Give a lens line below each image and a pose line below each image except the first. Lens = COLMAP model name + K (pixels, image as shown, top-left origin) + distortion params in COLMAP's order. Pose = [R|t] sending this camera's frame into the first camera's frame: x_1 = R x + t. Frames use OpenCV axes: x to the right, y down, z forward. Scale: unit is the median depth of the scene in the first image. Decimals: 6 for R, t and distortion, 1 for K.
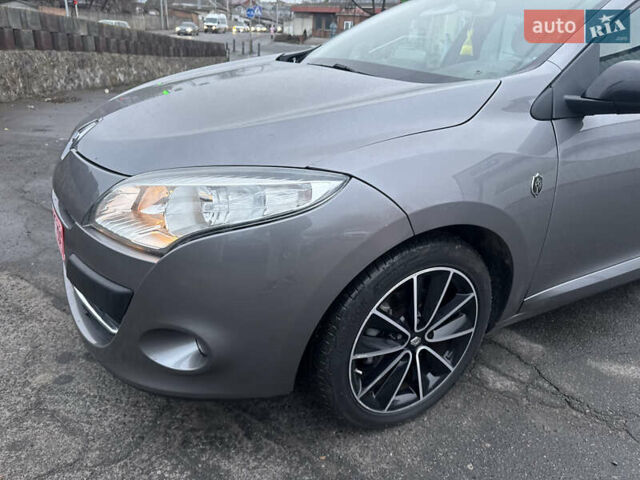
lens RADIAL K [[466.0, 0, 311.4], [0, 466.0, 242.0], [0, 0, 1]] dist [0.035394, -0.043466]
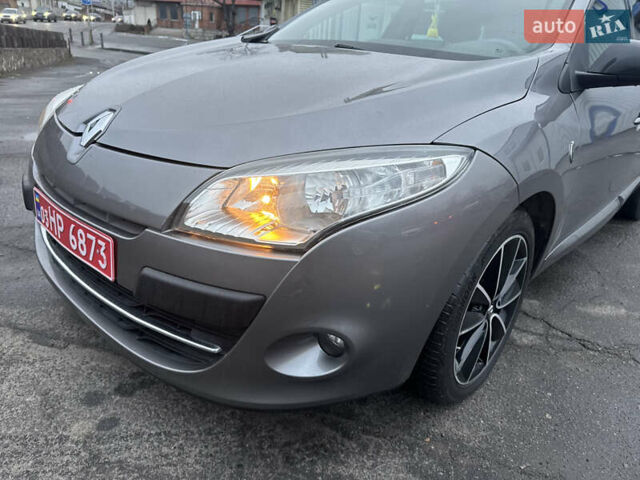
lens RADIAL K [[466.0, 0, 320.0], [0, 466.0, 244.8], [0, 0, 1]] dist [0.035394, -0.043466]
pose [[0.952413, -0.116053, 0.281853, -0.458375], [0.110645, 0.993240, 0.035086, -0.010225], [-0.284019, -0.002231, 0.958816, 0.124662]]
